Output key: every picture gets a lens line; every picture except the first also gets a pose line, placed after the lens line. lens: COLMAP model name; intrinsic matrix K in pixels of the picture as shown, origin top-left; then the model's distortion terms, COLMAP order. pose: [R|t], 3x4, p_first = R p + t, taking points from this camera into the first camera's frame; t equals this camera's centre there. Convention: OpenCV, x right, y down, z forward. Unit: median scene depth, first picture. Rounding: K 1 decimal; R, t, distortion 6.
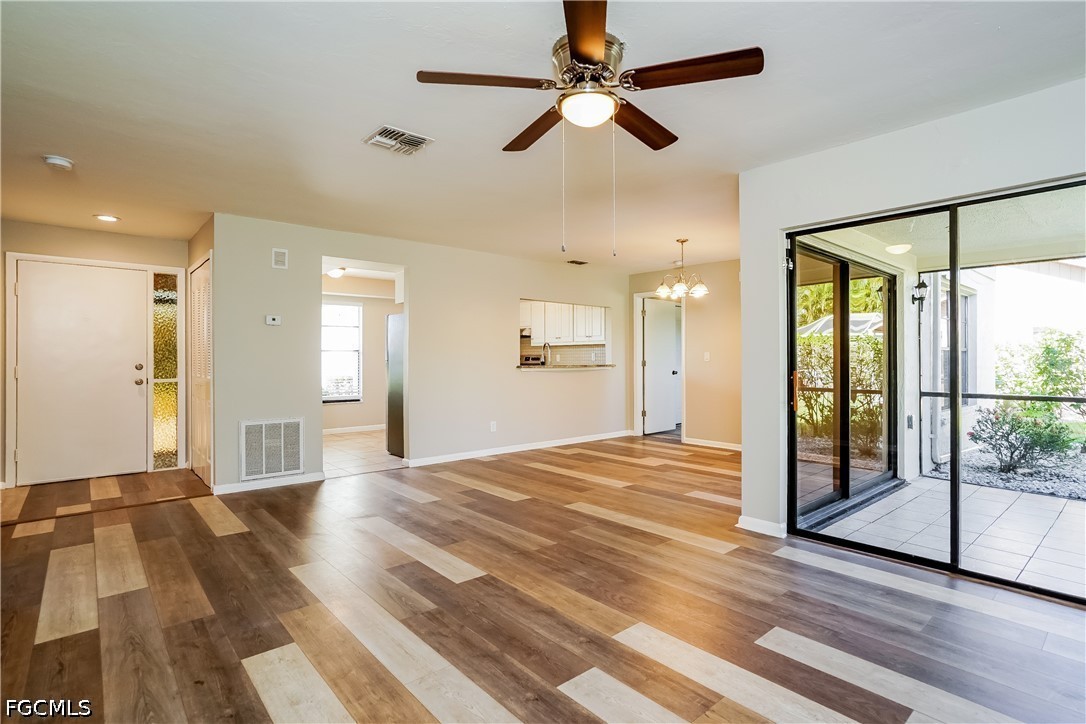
lens RADIAL K [[540.8, 0, 547.9], [0, 540.8, 361.4], [0, 0, 1]] dist [-0.021231, 0.000581]
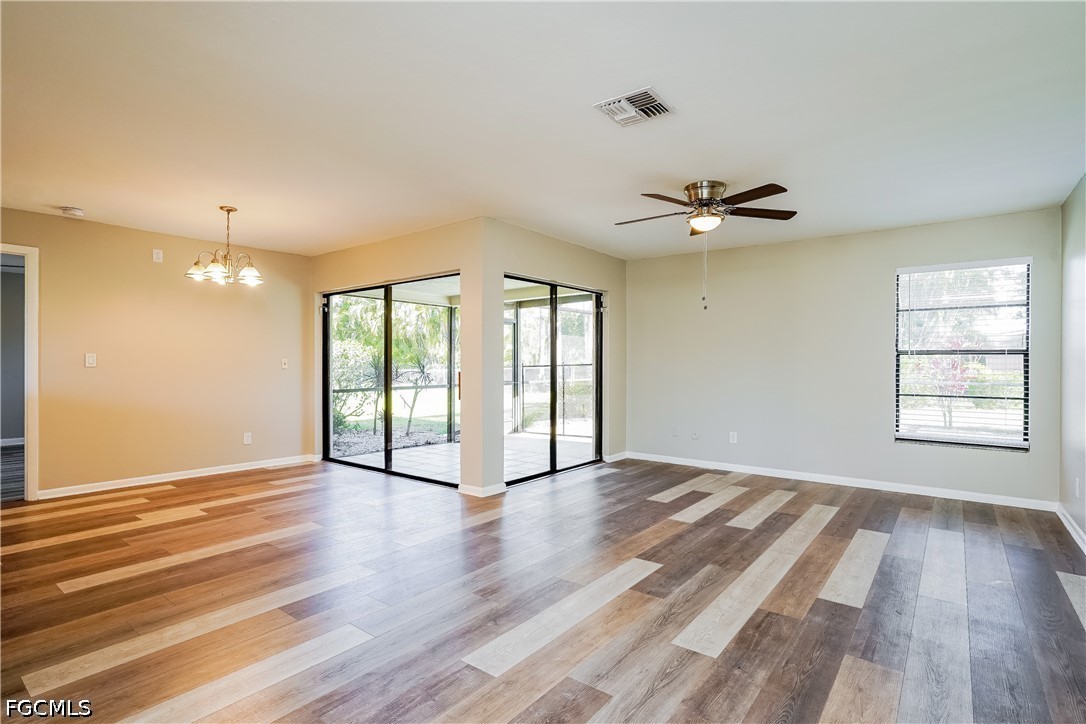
lens RADIAL K [[540.8, 0, 547.6], [0, 540.8, 364.1], [0, 0, 1]] dist [-0.021231, 0.000581]
pose [[-0.205315, 0.001708, 0.978694, -1.429640], [0.000178, 0.999999, -0.001708, -0.009092], [-0.978696, -0.000177, -0.205315, 1.713219]]
